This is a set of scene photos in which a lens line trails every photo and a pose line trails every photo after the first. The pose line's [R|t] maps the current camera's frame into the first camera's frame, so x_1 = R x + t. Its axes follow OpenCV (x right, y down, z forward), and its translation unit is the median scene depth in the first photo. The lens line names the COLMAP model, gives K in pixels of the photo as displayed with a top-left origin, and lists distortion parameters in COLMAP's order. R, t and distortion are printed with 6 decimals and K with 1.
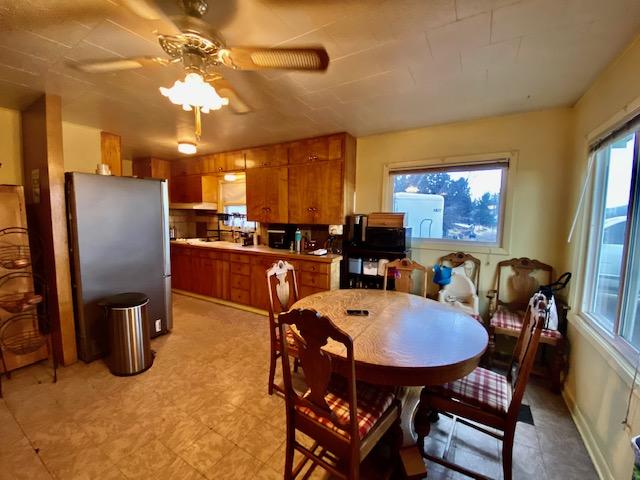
lens RADIAL K [[260.2, 0, 320.0], [0, 260.2, 238.3], [0, 0, 1]] dist [0.017491, -0.018728]
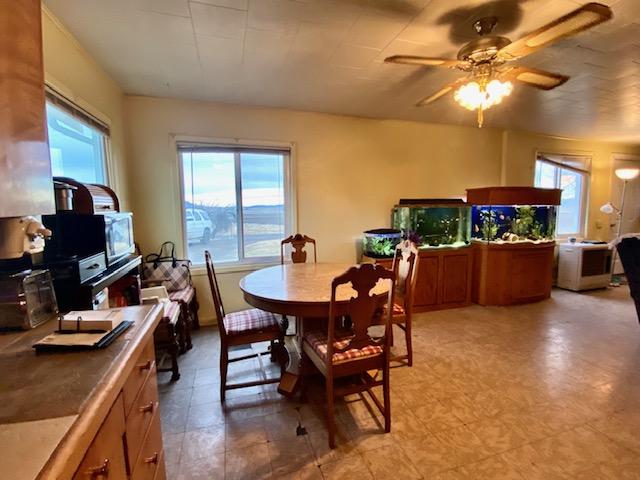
lens RADIAL K [[296.6, 0, 320.4], [0, 296.6, 229.0], [0, 0, 1]] dist [0.000938, -0.012434]
pose [[-0.737666, -0.055028, 0.672920, -0.366246], [0.054875, 0.988489, 0.140989, -0.062949], [-0.672932, 0.140929, -0.726155, 1.042733]]
